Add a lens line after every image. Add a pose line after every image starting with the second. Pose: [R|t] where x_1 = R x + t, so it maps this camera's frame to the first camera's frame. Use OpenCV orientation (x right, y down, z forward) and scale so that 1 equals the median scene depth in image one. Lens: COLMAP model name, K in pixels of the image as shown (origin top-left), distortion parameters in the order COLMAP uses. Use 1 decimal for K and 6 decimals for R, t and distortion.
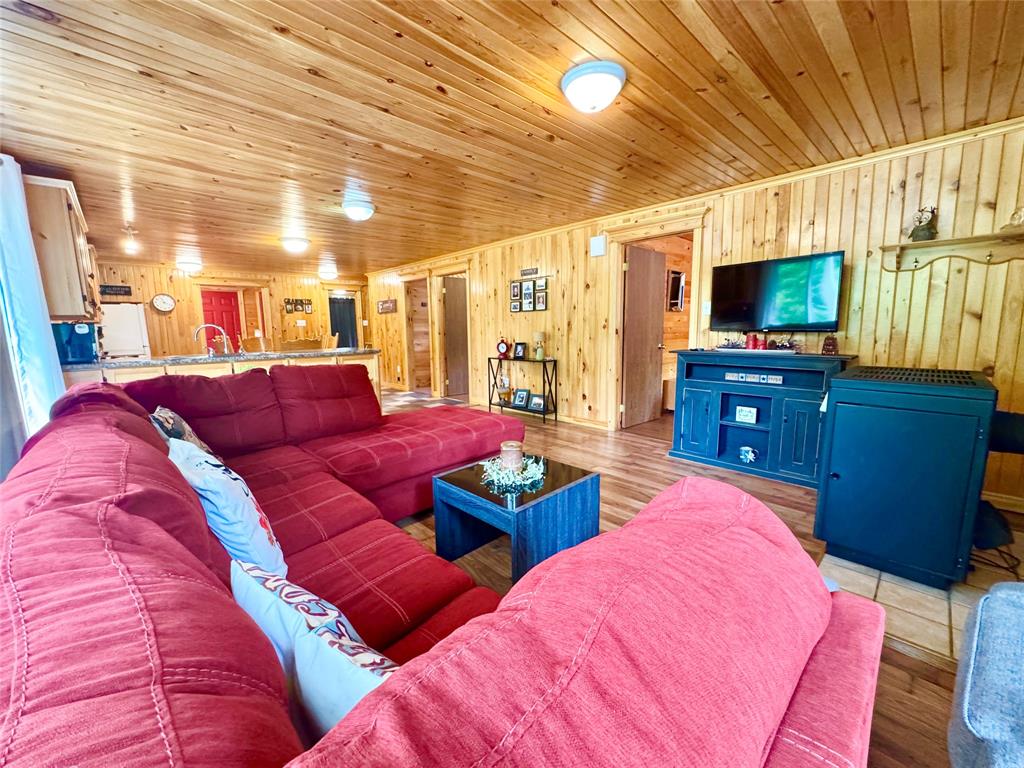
lens RADIAL K [[410.4, 0, 513.6], [0, 410.4, 381.3], [0, 0, 1]] dist [-0.004004, 0.001215]
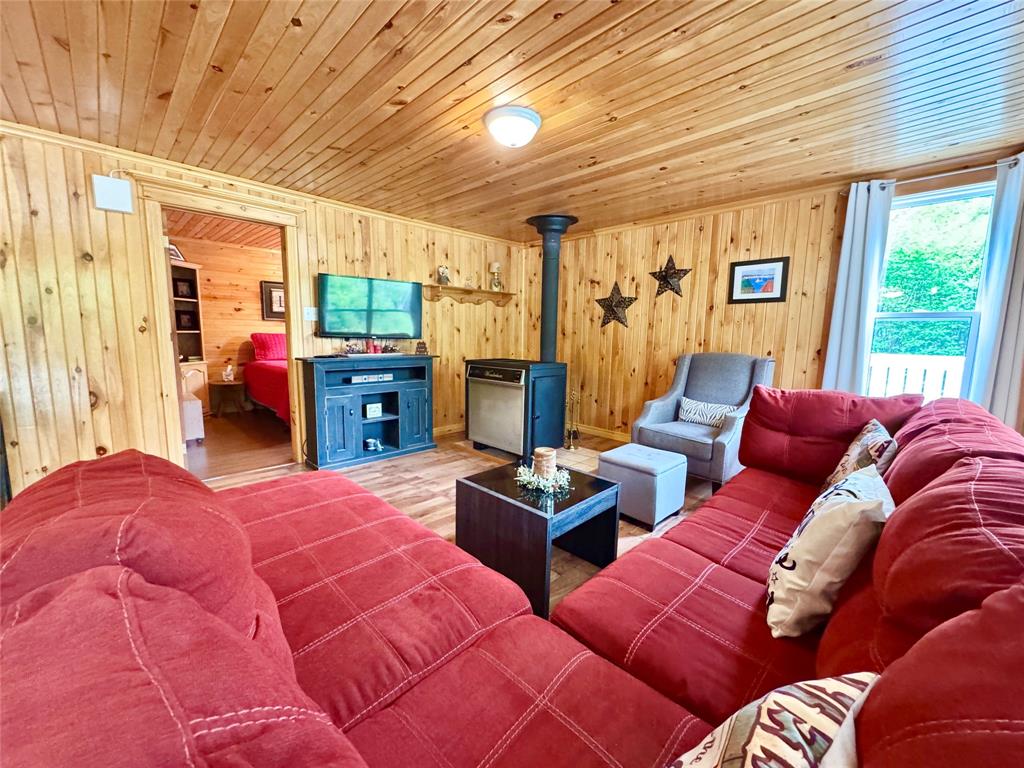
lens RADIAL K [[410.4, 0, 509.3], [0, 410.4, 384.0], [0, 0, 1]] dist [-0.004004, 0.001215]
pose [[-0.018068, -0.109333, 0.993841, -0.360170], [0.114237, 0.987268, 0.110686, -0.047824], [-0.993289, 0.115534, -0.005348, 0.388974]]
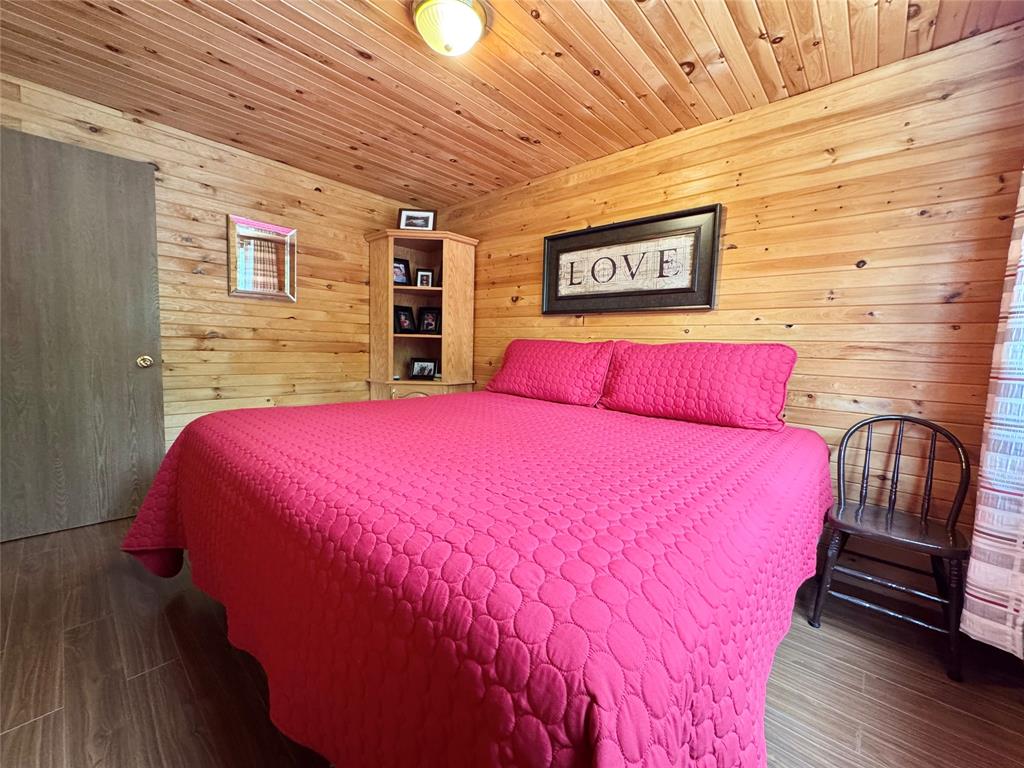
lens RADIAL K [[410.4, 0, 512.3], [0, 410.4, 384.4], [0, 0, 1]] dist [-0.004004, 0.001215]
pose [[0.995965, 0.040635, 0.080016, 0.253323], [-0.037710, 0.998576, -0.037740, -0.050639], [-0.081436, 0.034571, 0.996079, 0.431602]]
